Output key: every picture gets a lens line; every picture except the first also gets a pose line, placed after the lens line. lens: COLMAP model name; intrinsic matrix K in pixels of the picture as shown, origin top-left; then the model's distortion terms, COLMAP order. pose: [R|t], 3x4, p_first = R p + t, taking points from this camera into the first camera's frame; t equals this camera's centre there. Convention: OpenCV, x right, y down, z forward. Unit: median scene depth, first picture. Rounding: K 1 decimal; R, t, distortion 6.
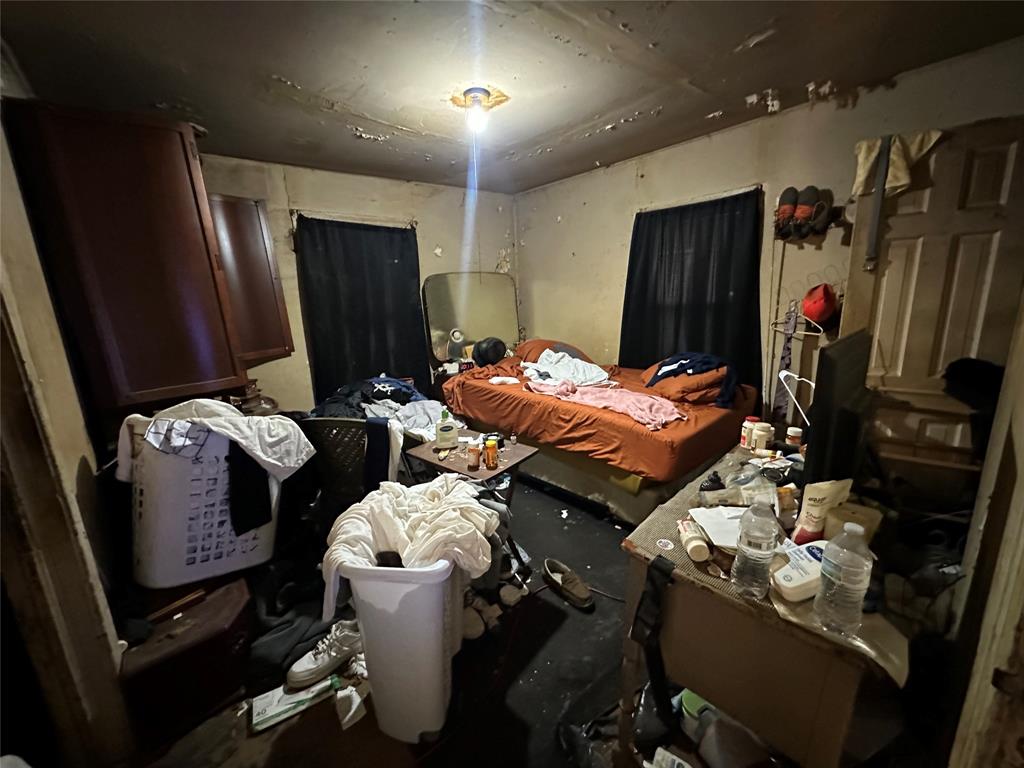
lens RADIAL K [[411.2, 0, 512.7], [0, 411.2, 382.0], [0, 0, 1]] dist [-0.002821, -0.000080]
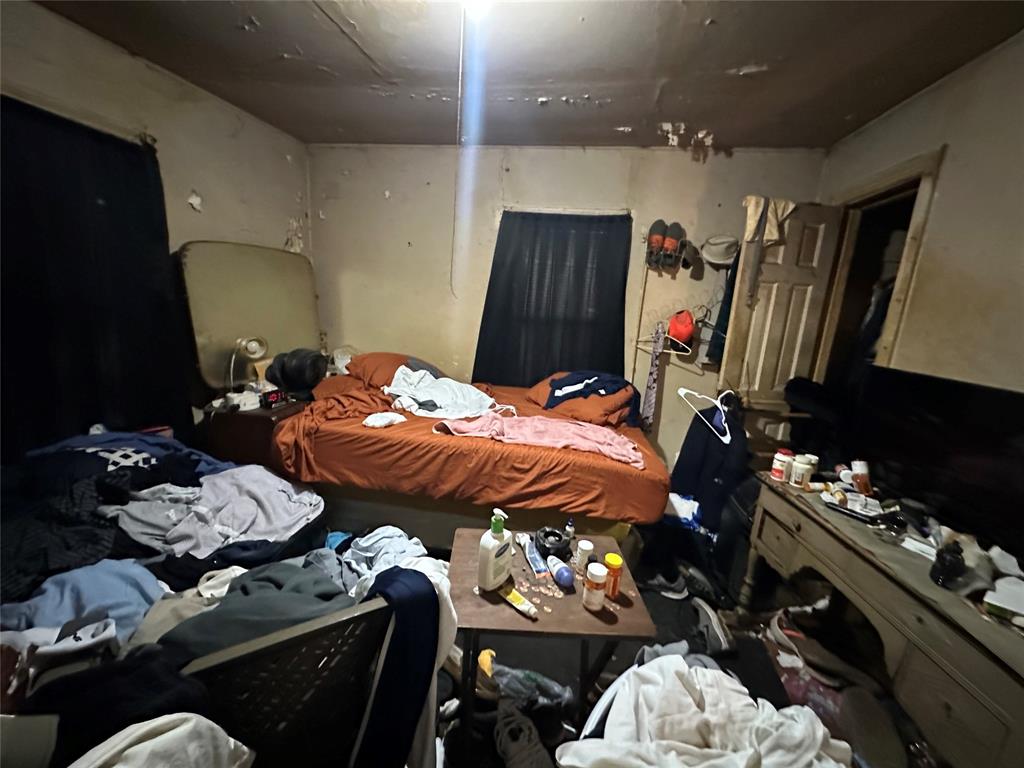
lens RADIAL K [[411.2, 0, 512.7], [0, 411.2, 382.0], [0, 0, 1]] dist [-0.002821, -0.000080]
pose [[0.759214, -0.055803, 0.648444, -0.359452], [0.048340, 0.998400, 0.029321, -0.090392], [-0.649043, 0.009085, 0.760698, 0.419736]]
